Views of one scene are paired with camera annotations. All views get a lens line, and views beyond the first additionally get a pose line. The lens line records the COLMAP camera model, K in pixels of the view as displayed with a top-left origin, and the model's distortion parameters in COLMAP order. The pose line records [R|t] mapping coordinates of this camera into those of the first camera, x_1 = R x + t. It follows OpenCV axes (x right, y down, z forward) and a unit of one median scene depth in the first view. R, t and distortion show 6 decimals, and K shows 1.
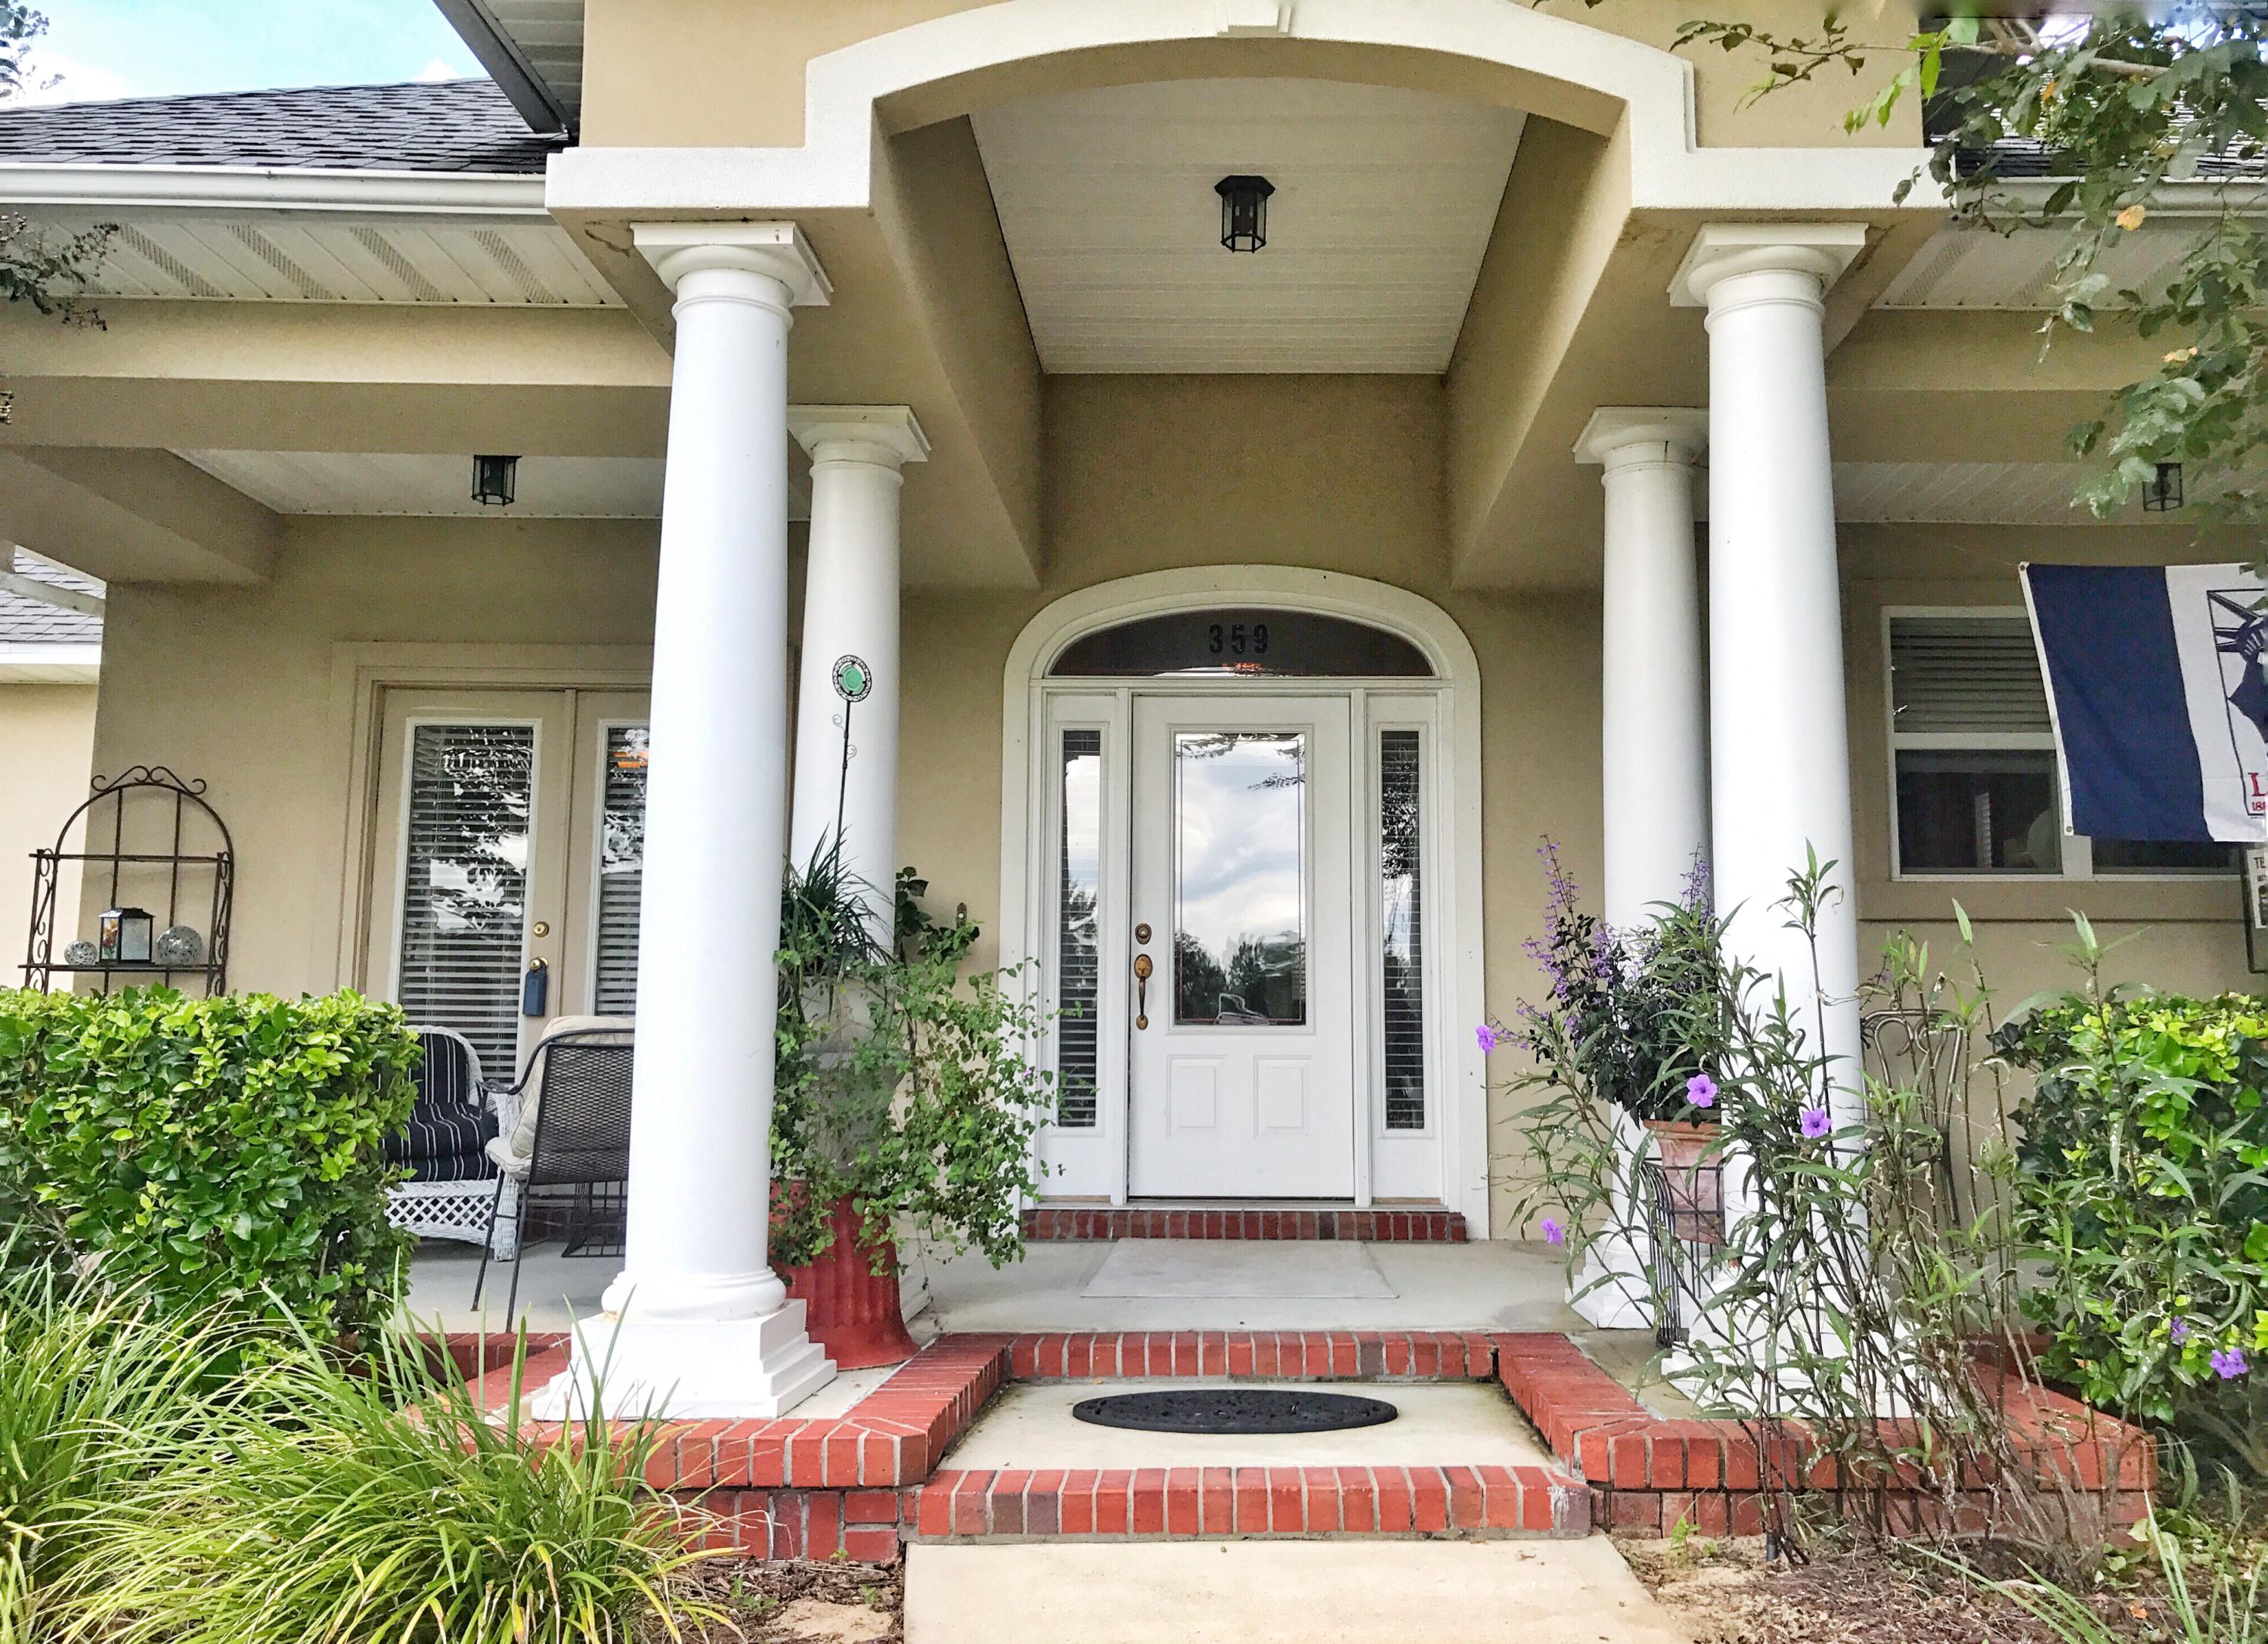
lens RADIAL K [[1911.7, 0, 1207.7], [0, 1911.7, 791.5], [0, 0, 1]] dist [0.013858, -0.002043]
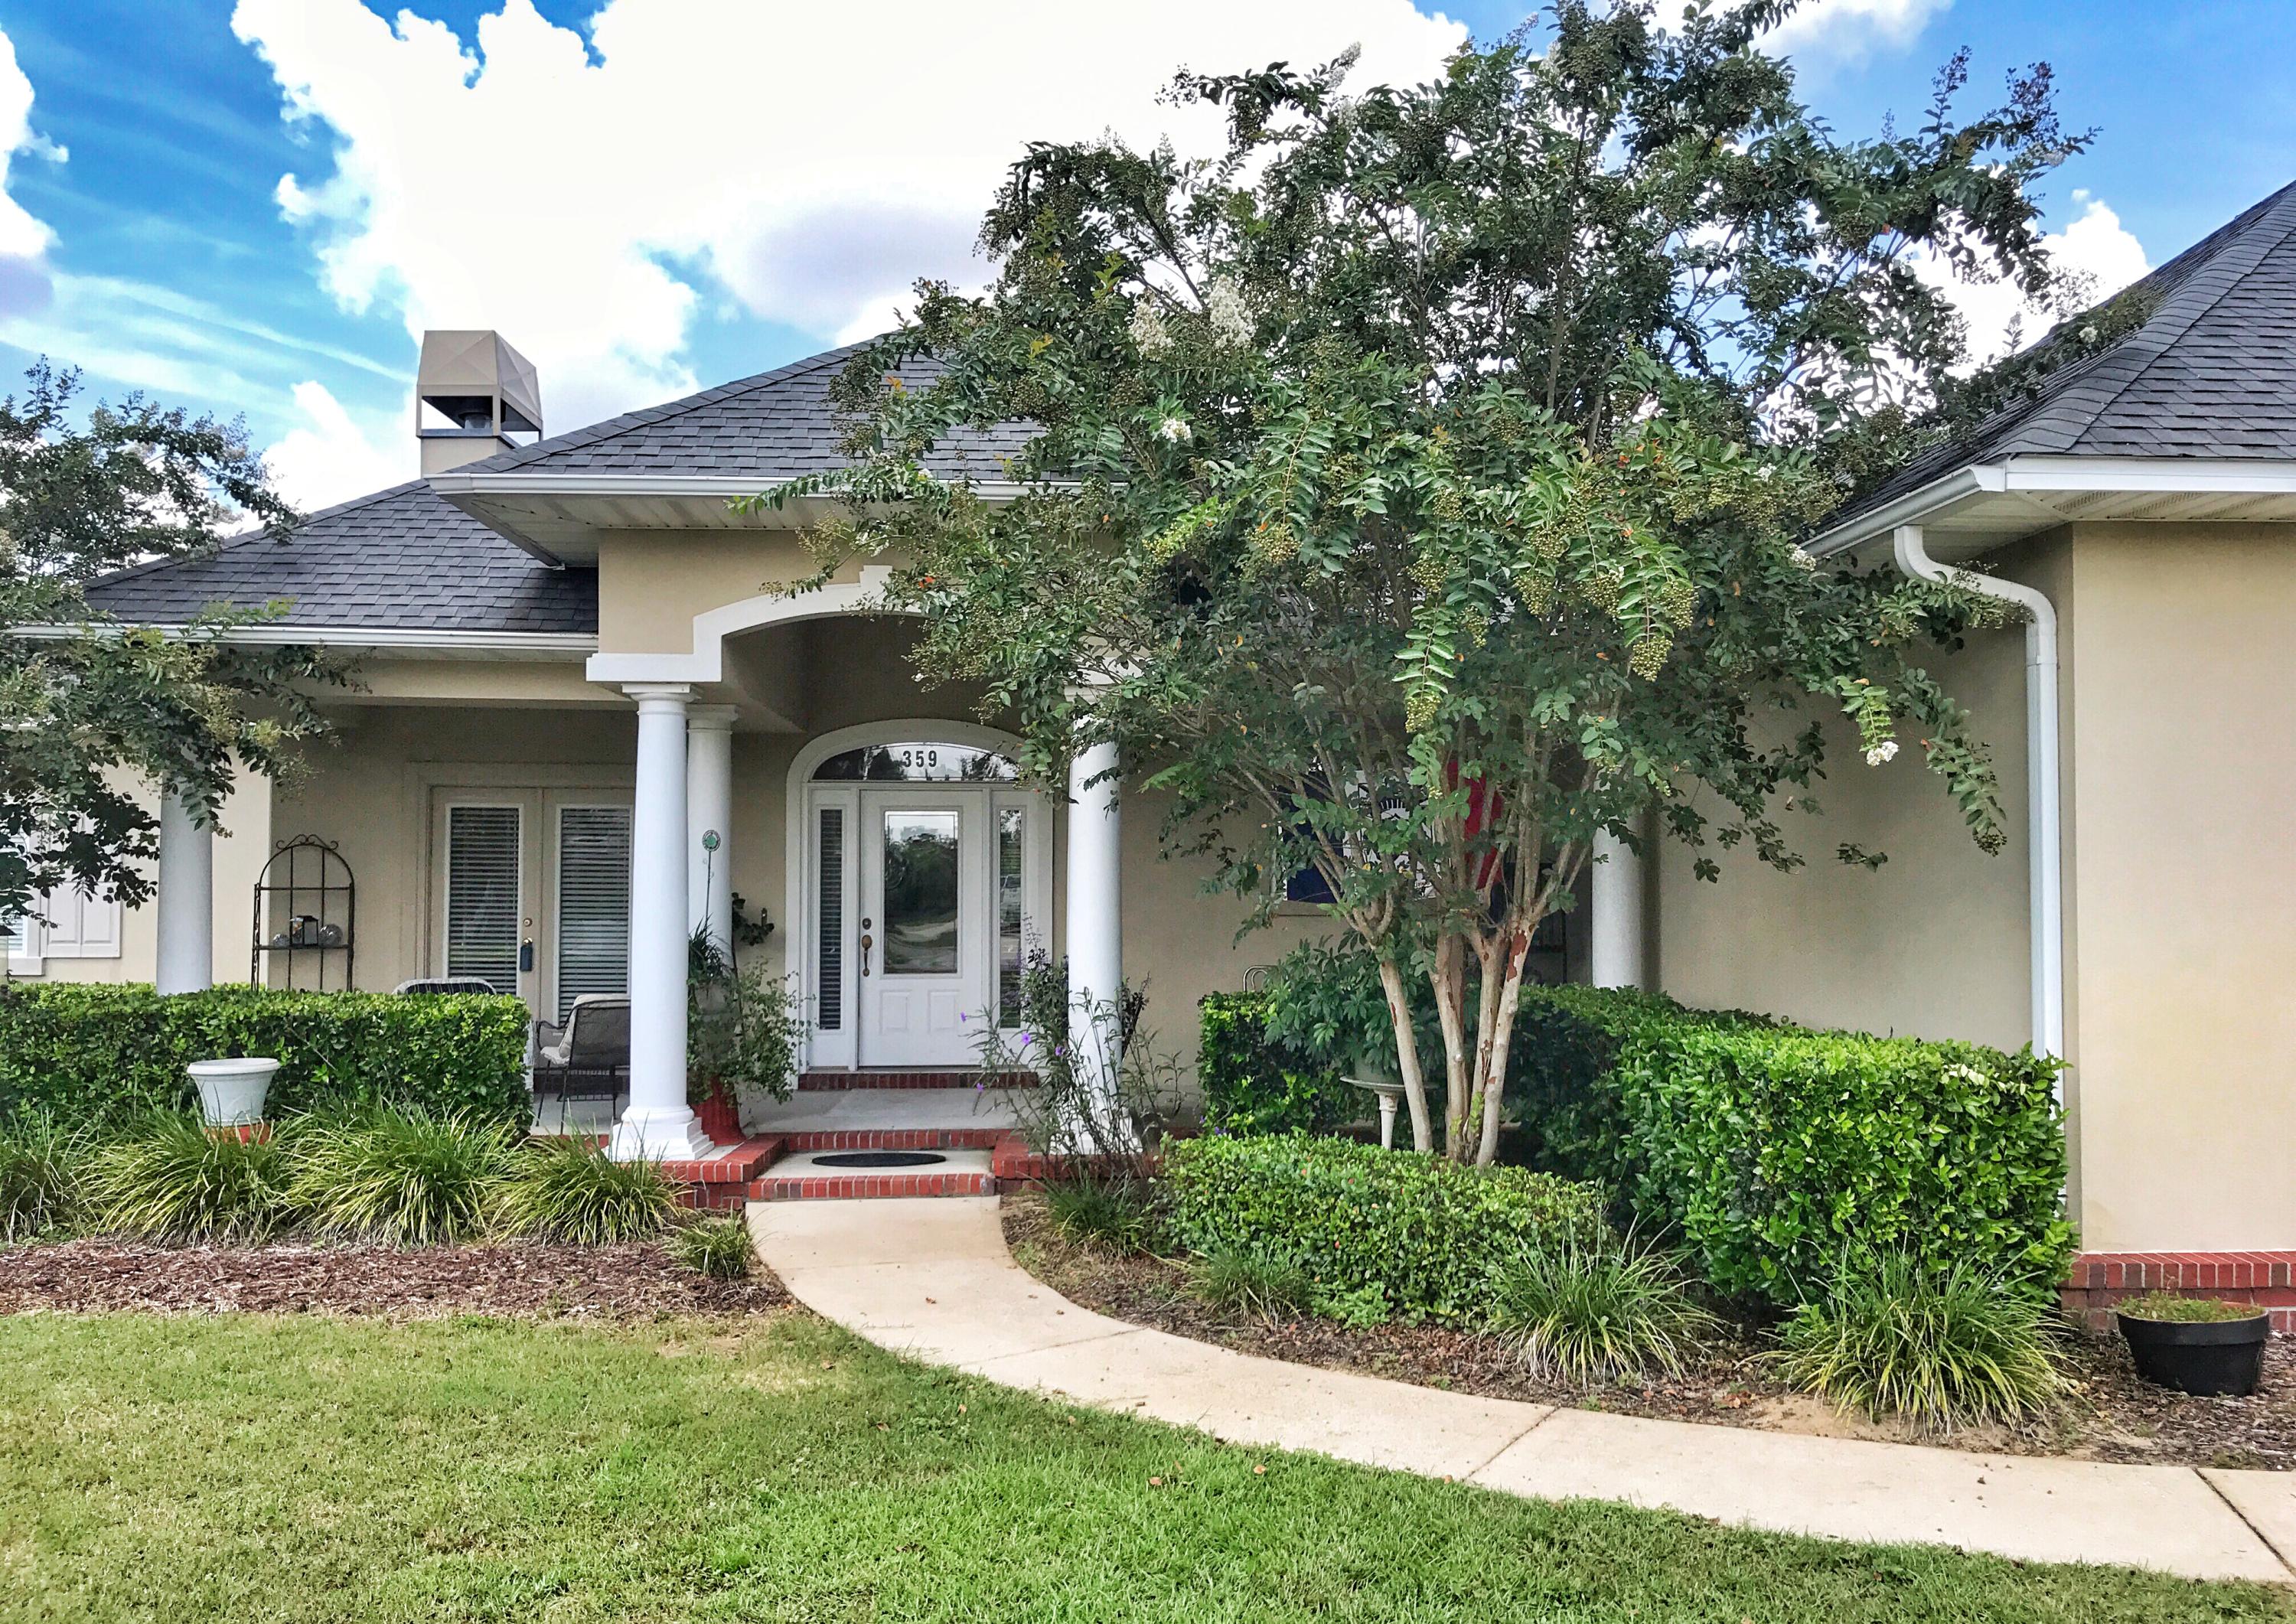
lens RADIAL K [[1876.1, 0, 1136.7], [0, 1876.1, 834.8], [0, 0, 1]] dist [0.003330, -0.017329]
pose [[0.997836, -0.000261, 0.065752, 0.174169], [-0.006385, 0.994882, 0.100837, -0.313941], [-0.065442, -0.101039, 0.992728, -1.276830]]
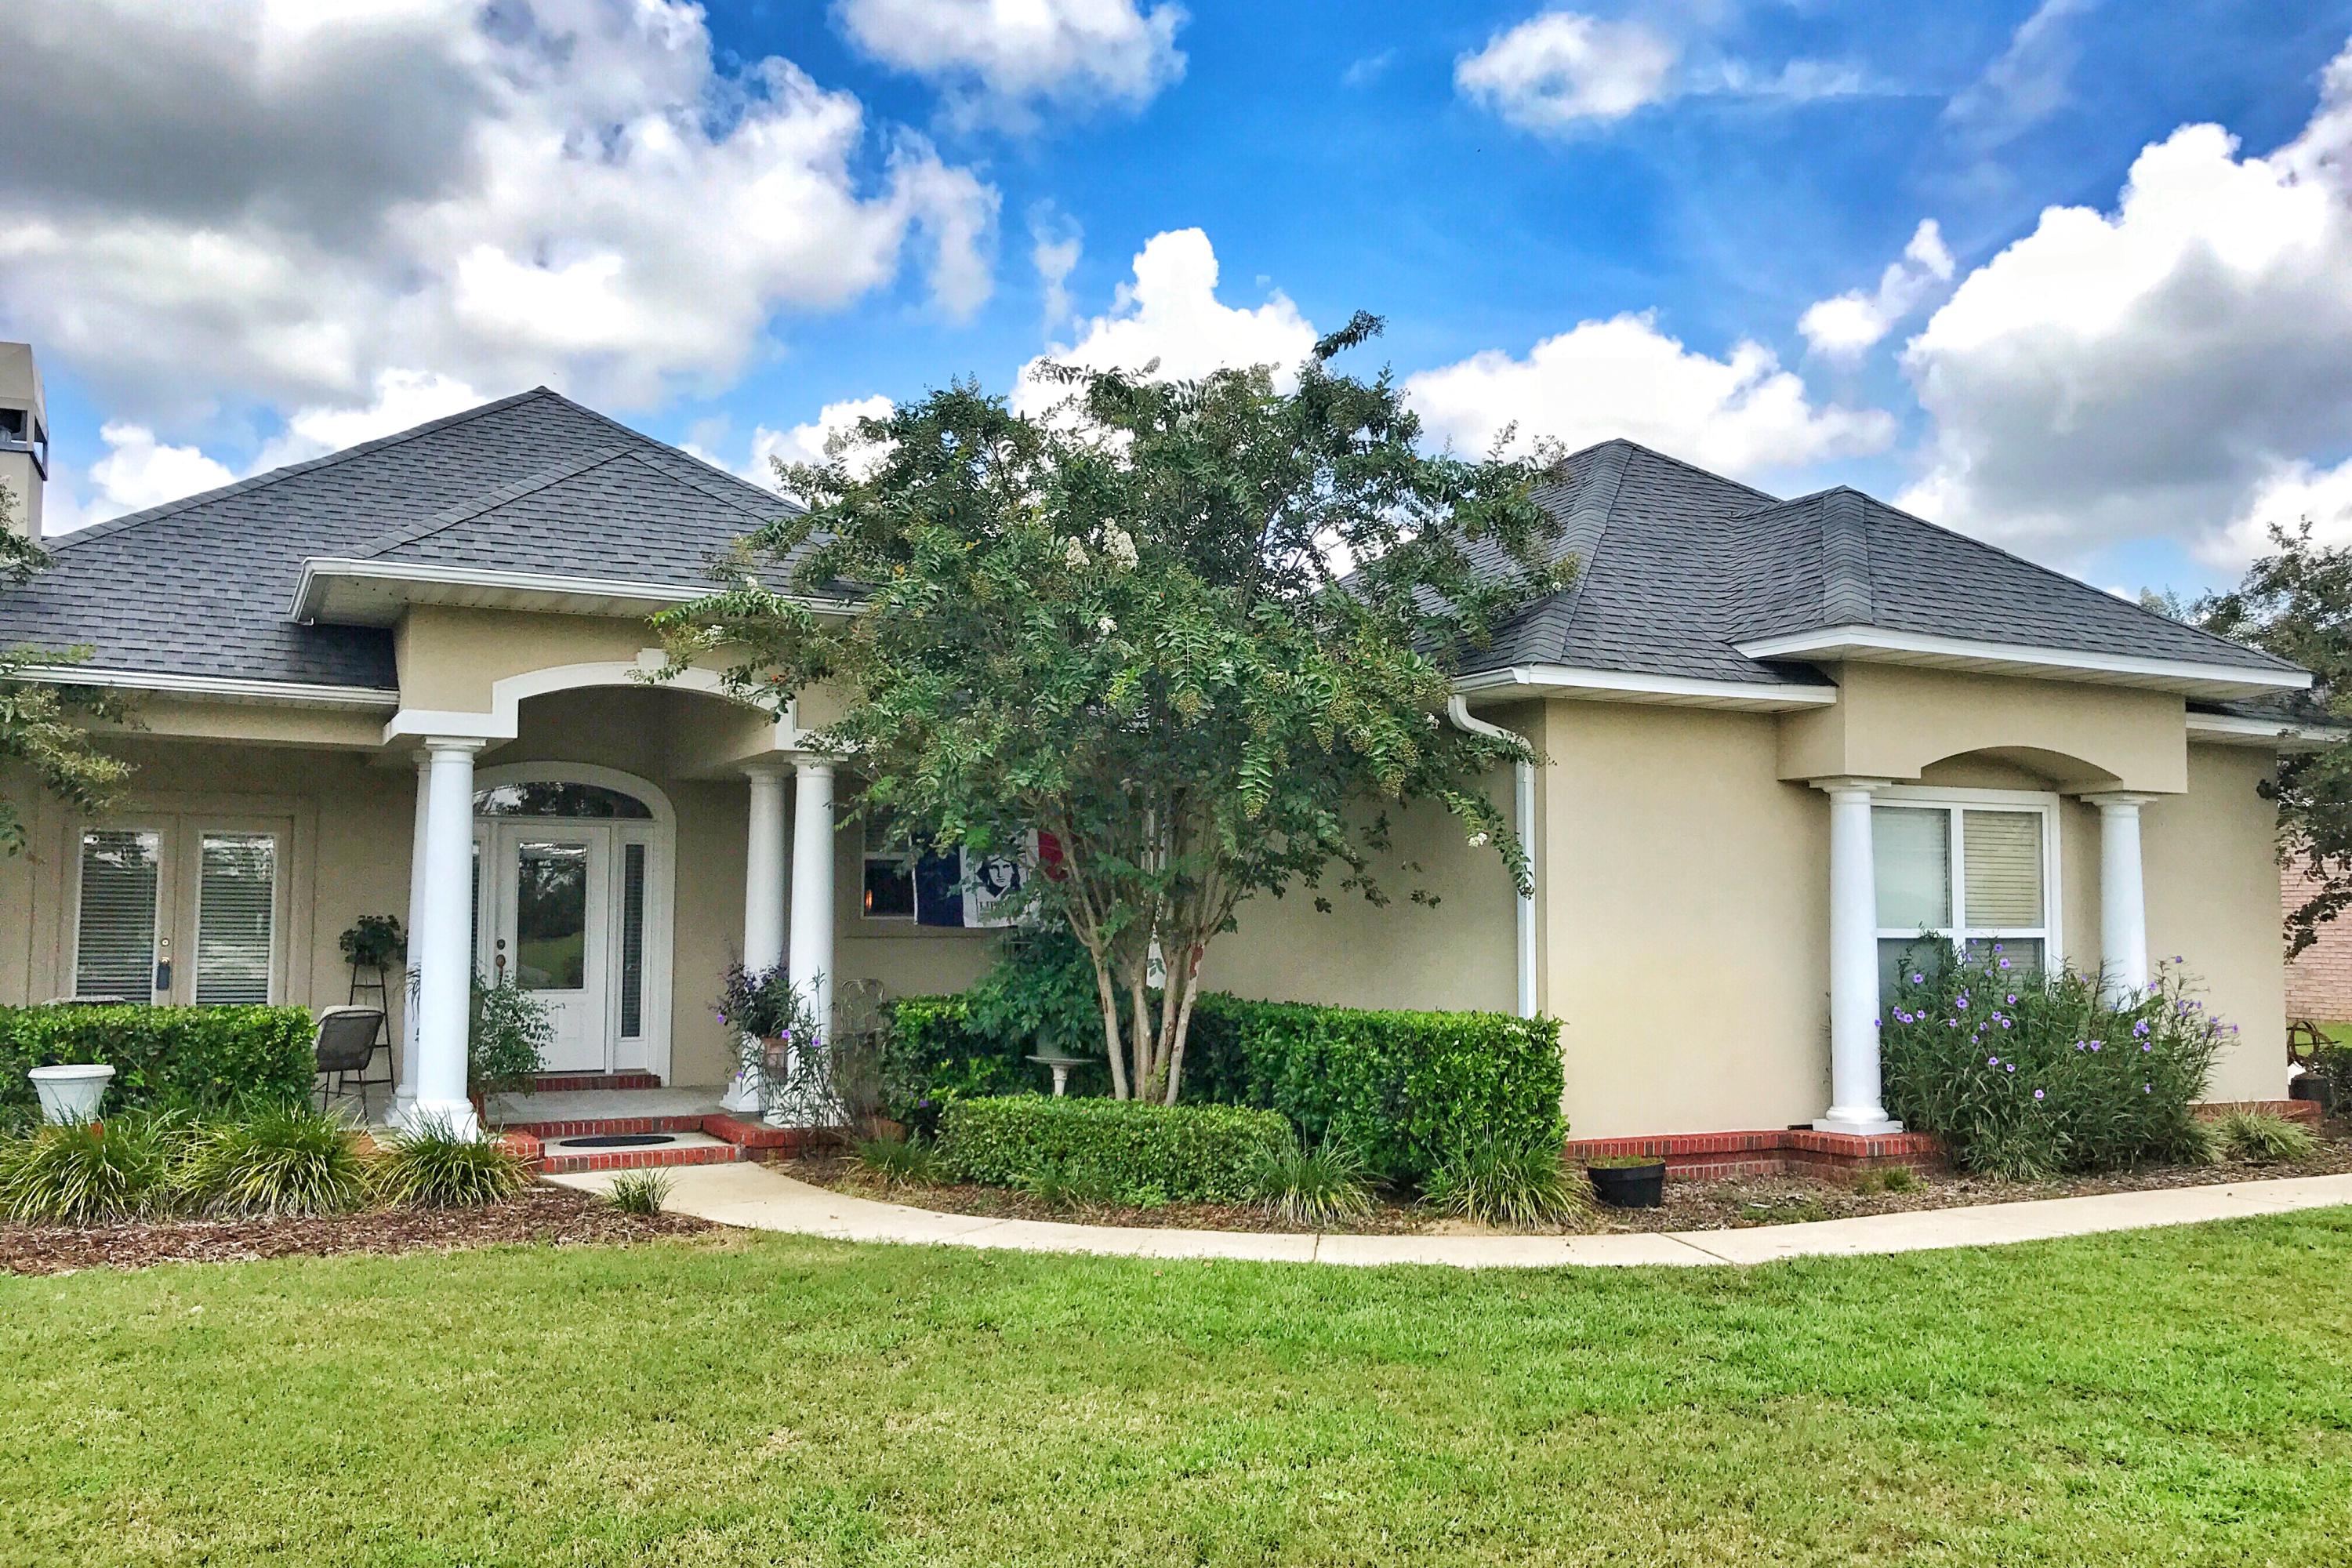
lens RADIAL K [[1878.0, 0, 1177.8], [0, 1878.0, 778.3], [0, 0, 1]] dist [0.011949, -0.008258]
pose [[0.884480, 0.039184, 0.464931, -0.552065], [-0.065512, 0.997025, 0.040602, -0.377632], [-0.461957, -0.066370, 0.884416, -1.785170]]
